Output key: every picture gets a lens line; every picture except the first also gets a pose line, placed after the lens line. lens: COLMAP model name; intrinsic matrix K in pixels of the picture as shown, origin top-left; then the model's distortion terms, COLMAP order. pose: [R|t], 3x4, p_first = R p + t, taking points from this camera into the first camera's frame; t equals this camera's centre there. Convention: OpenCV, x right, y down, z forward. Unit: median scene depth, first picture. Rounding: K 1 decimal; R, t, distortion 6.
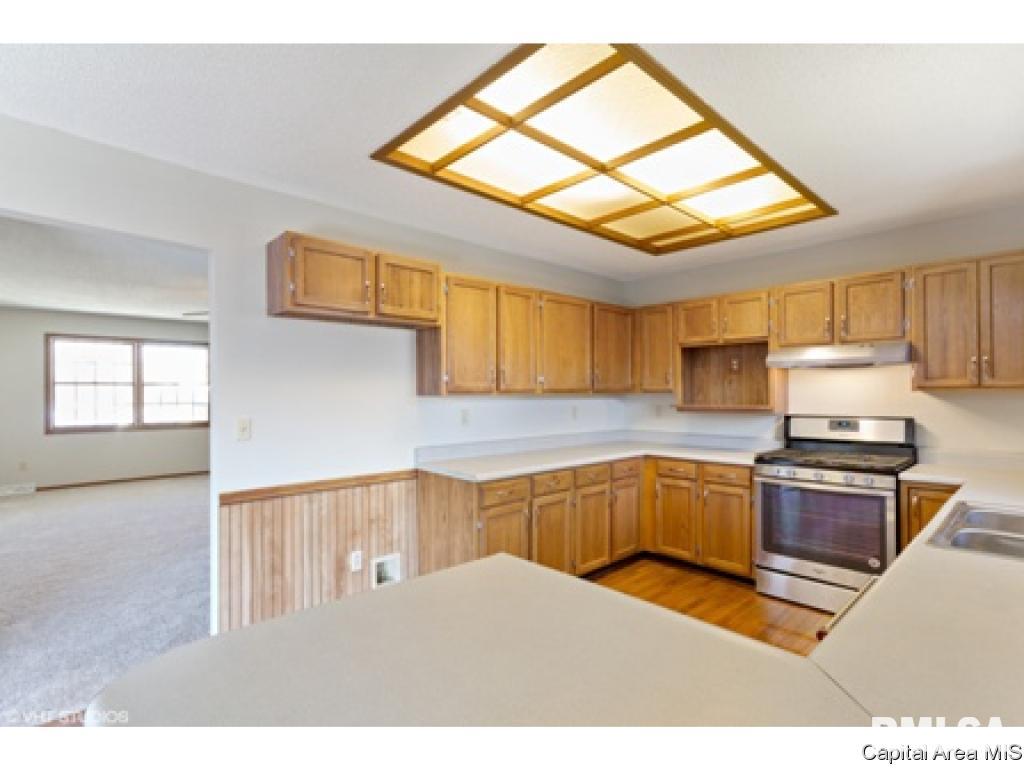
lens RADIAL K [[492.5, 0, 512.0], [0, 492.5, 391.2], [0, 0, 1]] dist [0.003988, 0.000012]
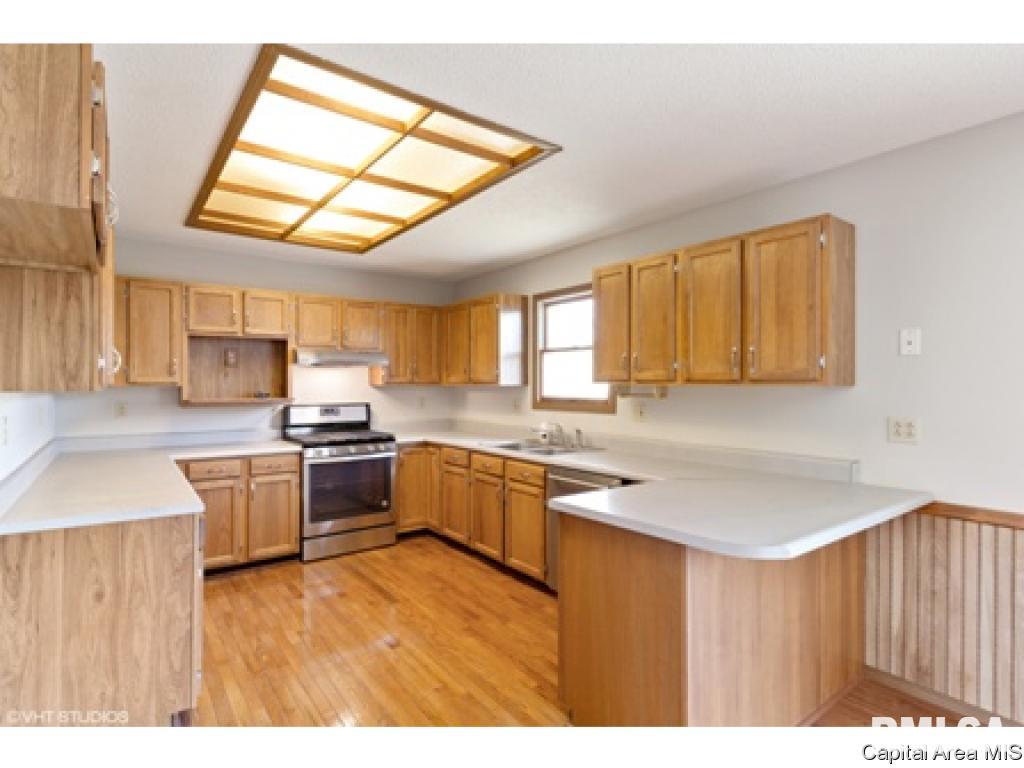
lens RADIAL K [[530.2, 0, 515.3], [0, 530.2, 382.1], [0, 0, 1]] dist [0.005944, 0.002537]
pose [[0.098021, 0.008920, 0.995144, -0.635564], [-0.006535, 0.999944, -0.008319, 0.001025], [-0.995163, -0.005688, 0.098074, 0.380202]]
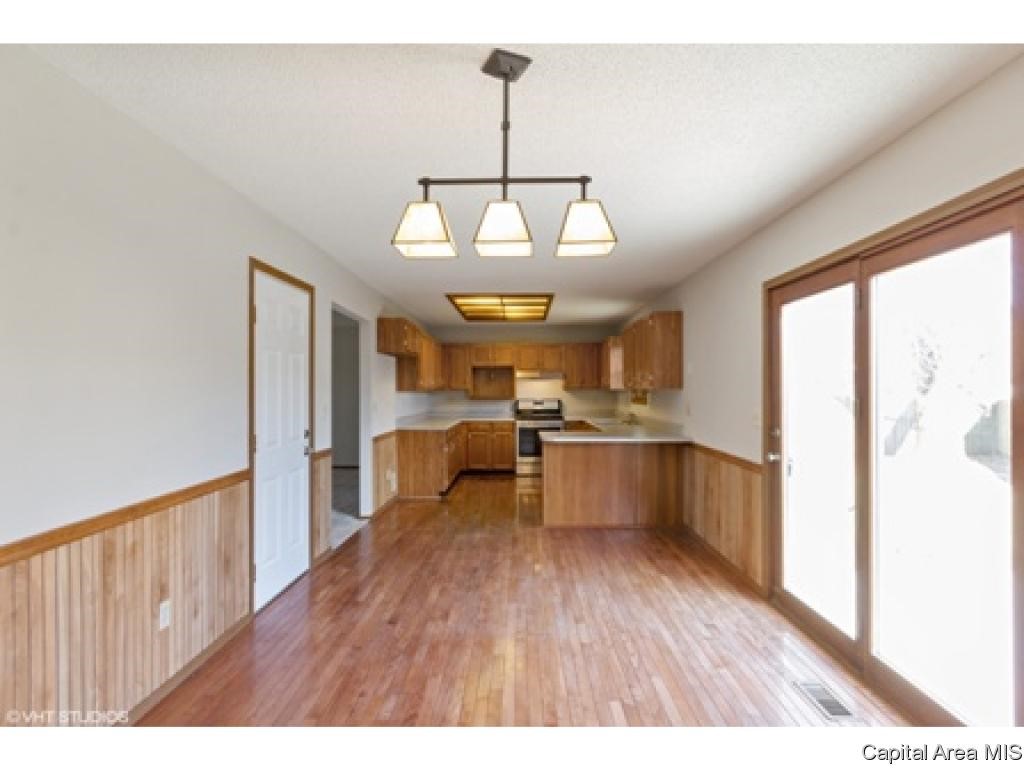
lens RADIAL K [[530.2, 0, 512.5], [0, 530.2, 390.7], [0, 0, 1]] dist [0.005944, 0.002537]
pose [[0.684174, 0.001518, 0.729317, -1.281644], [-0.005316, 0.999982, 0.002906, -0.000129], [-0.729300, -0.005865, 0.684169, -0.671898]]
